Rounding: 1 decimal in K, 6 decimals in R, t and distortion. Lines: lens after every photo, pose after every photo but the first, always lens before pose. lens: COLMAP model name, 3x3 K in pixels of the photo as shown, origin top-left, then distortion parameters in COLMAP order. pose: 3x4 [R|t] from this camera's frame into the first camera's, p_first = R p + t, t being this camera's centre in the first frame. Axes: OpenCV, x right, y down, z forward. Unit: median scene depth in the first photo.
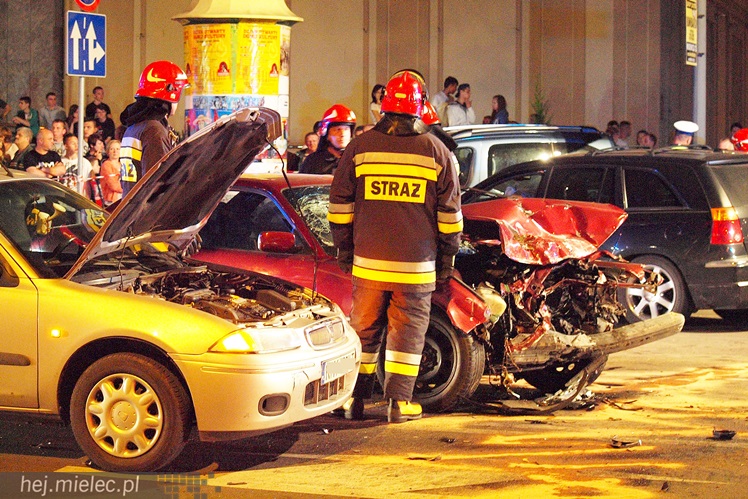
lens RADIAL K [[2028.2, 0, 379.8], [0, 2028.2, 250.8], [0, 0, 1]] dist [-0.187085, 0.000000]
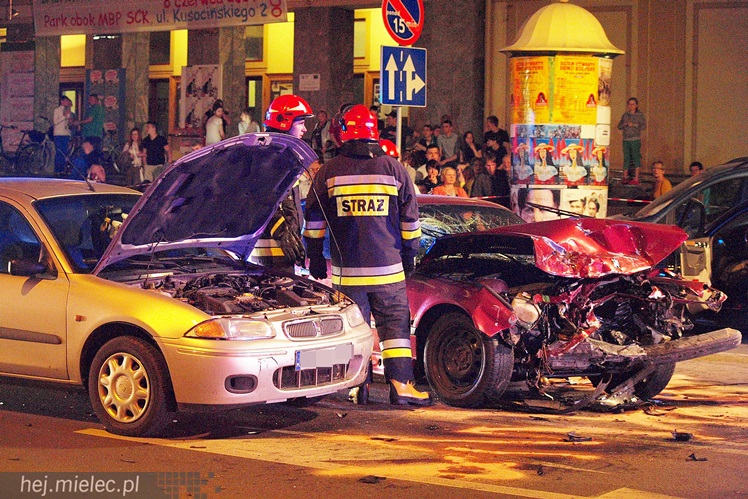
lens RADIAL K [[2126.4, 0, 372.5], [0, 2126.4, 245.6], [0, 0, 1]] dist [-0.136898, 0.000000]
pose [[0.946544, 0.021157, -0.321881, 0.354162], [-0.027522, 0.999505, -0.015237, 0.009926], [0.321399, 0.023281, 0.946658, -0.131551]]
